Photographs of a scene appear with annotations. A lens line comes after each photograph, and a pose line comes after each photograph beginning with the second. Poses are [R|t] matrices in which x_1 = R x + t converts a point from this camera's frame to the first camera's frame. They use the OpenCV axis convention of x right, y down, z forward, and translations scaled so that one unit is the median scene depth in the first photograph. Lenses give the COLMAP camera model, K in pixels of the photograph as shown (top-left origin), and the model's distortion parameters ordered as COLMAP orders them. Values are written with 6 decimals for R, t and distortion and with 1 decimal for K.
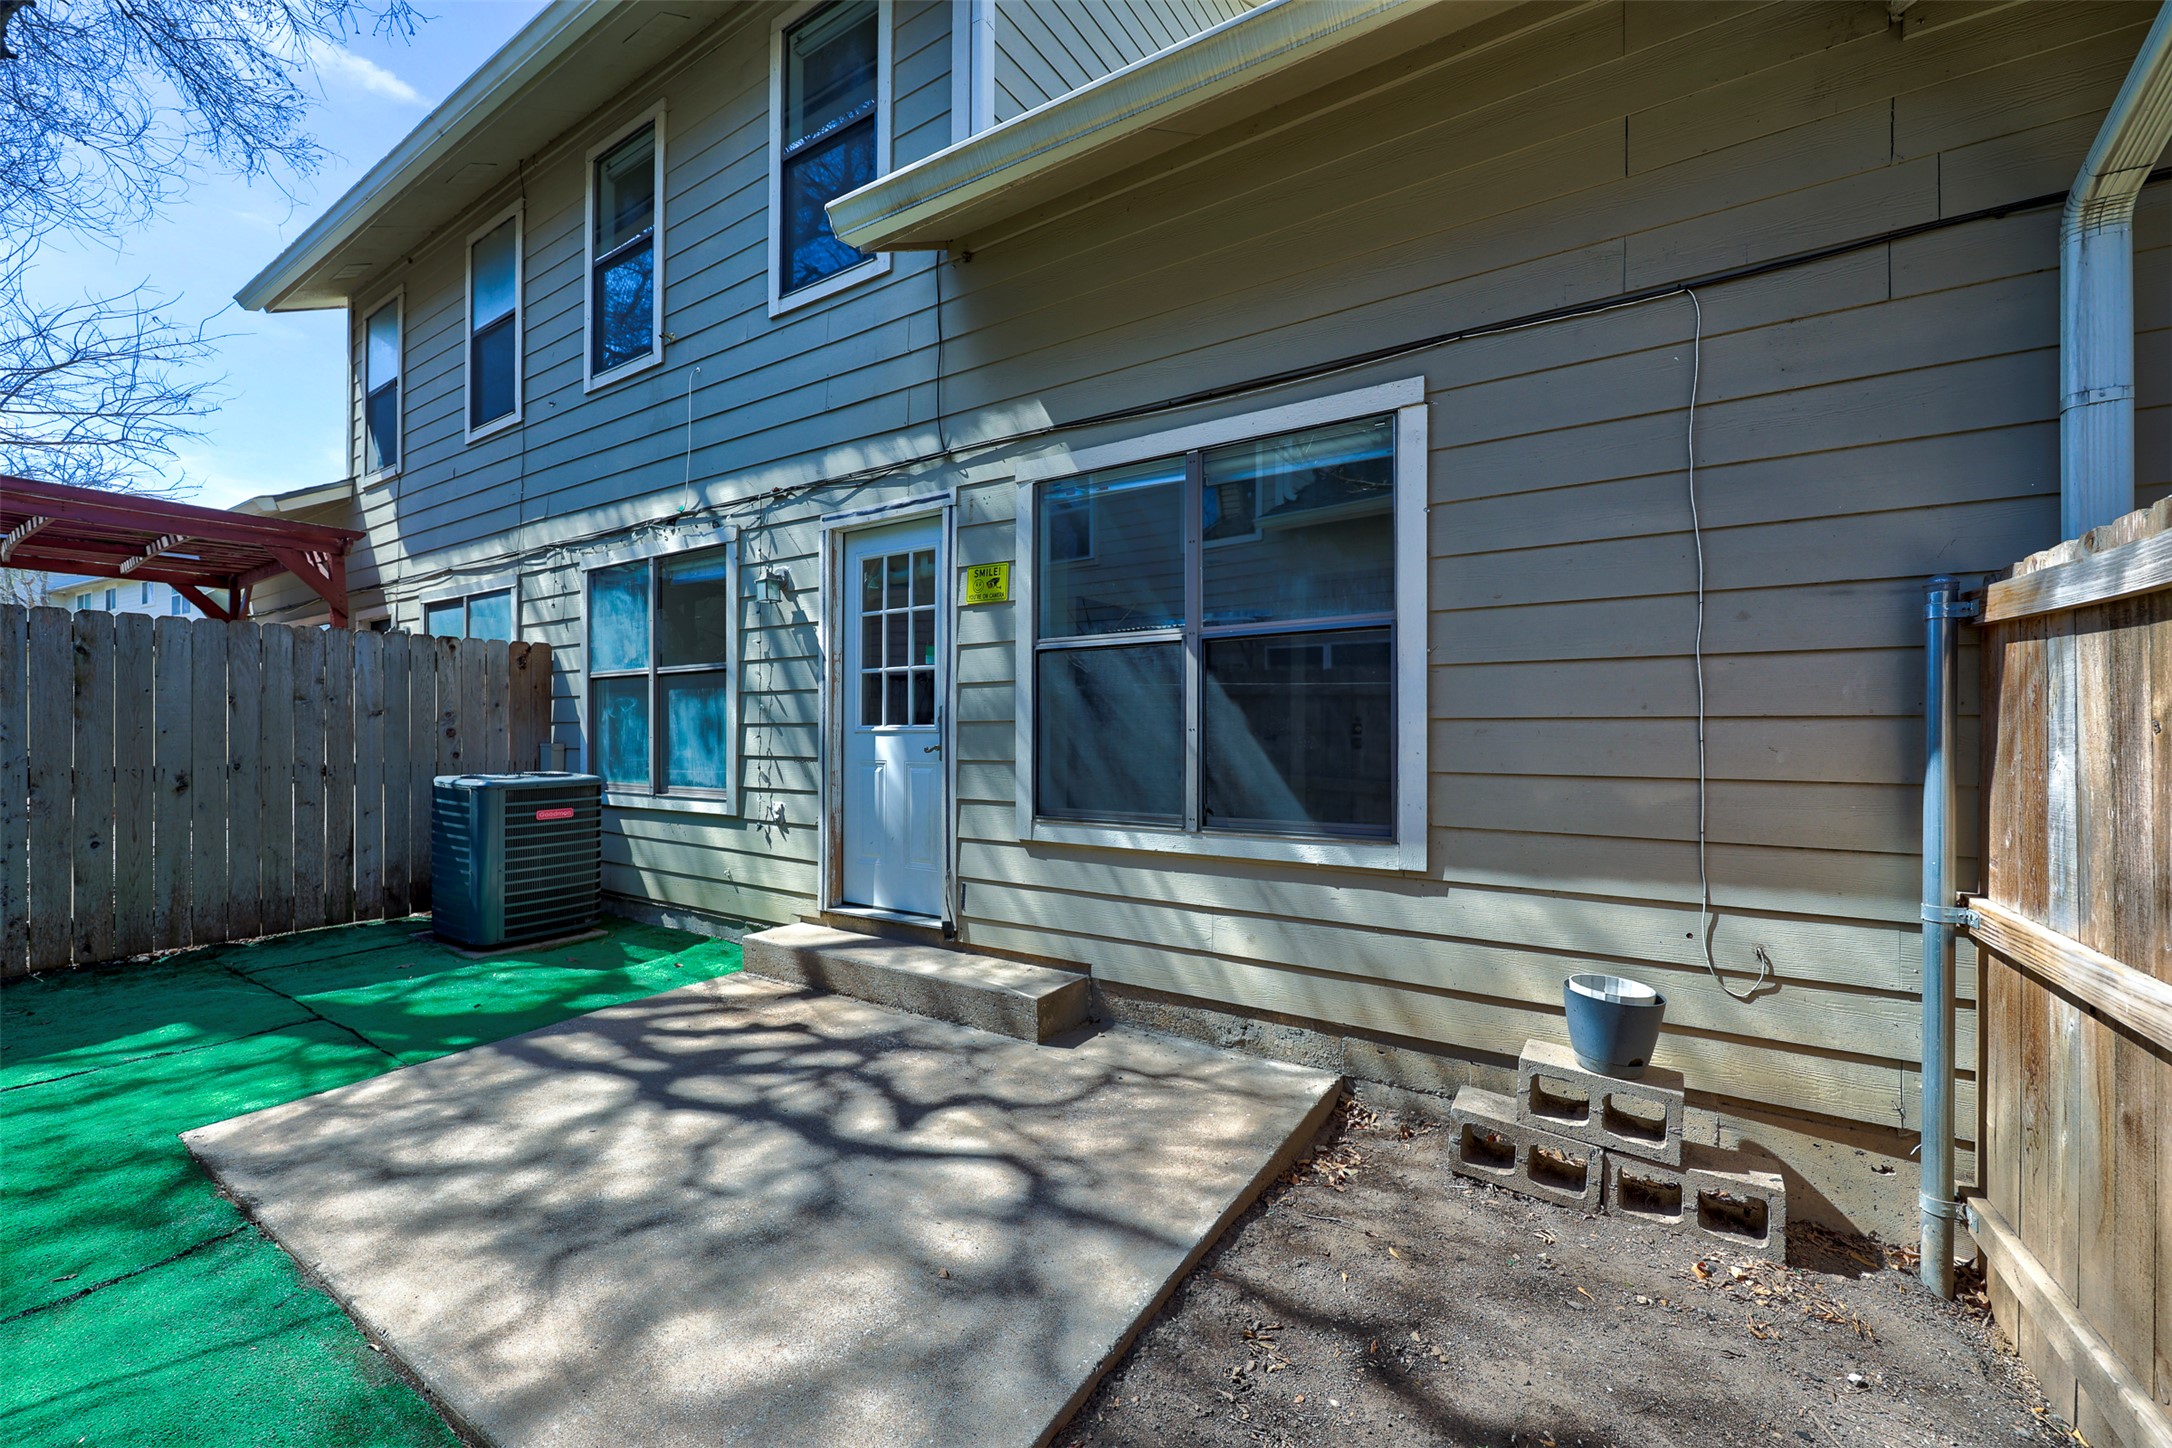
lens RADIAL K [[870.9, 0, 1082.3], [0, 870.9, 725.1], [0, 0, 1]] dist [0.000838, -0.000700]
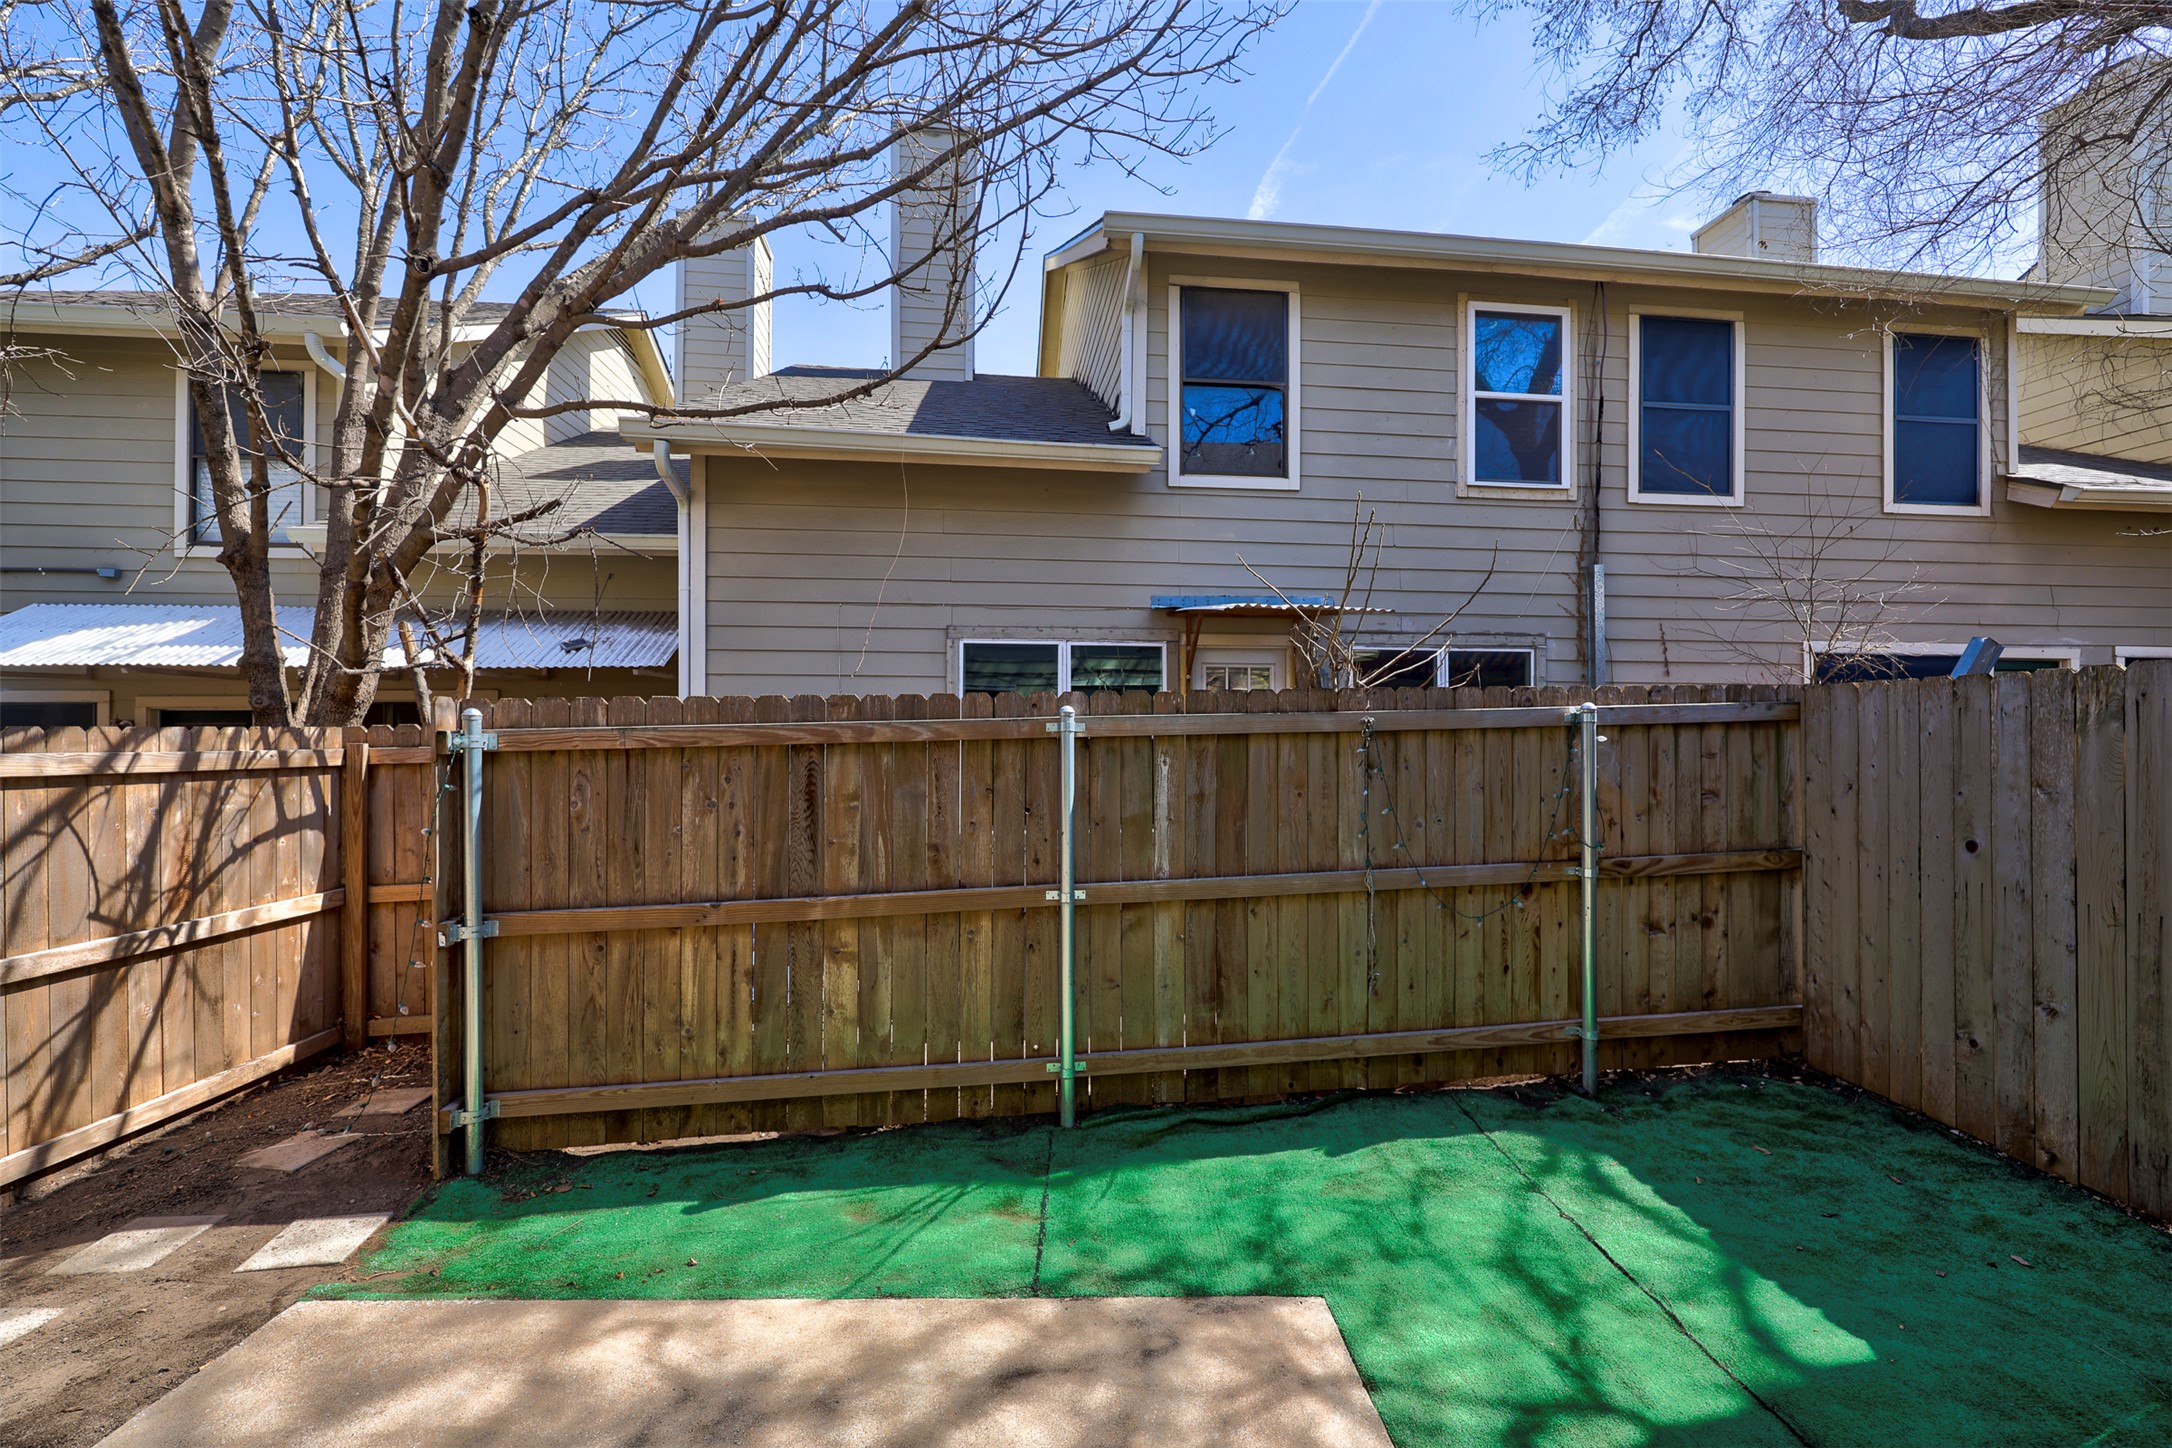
lens RADIAL K [[870.9, 0, 1084.2], [0, 870.9, 731.3], [0, 0, 1]] dist [0.000838, -0.000700]
pose [[-0.831472, -0.008915, -0.555496, -0.351533], [-0.003129, 0.999931, -0.011364, -0.120828], [0.555558, -0.007710, -0.831442, 1.771995]]
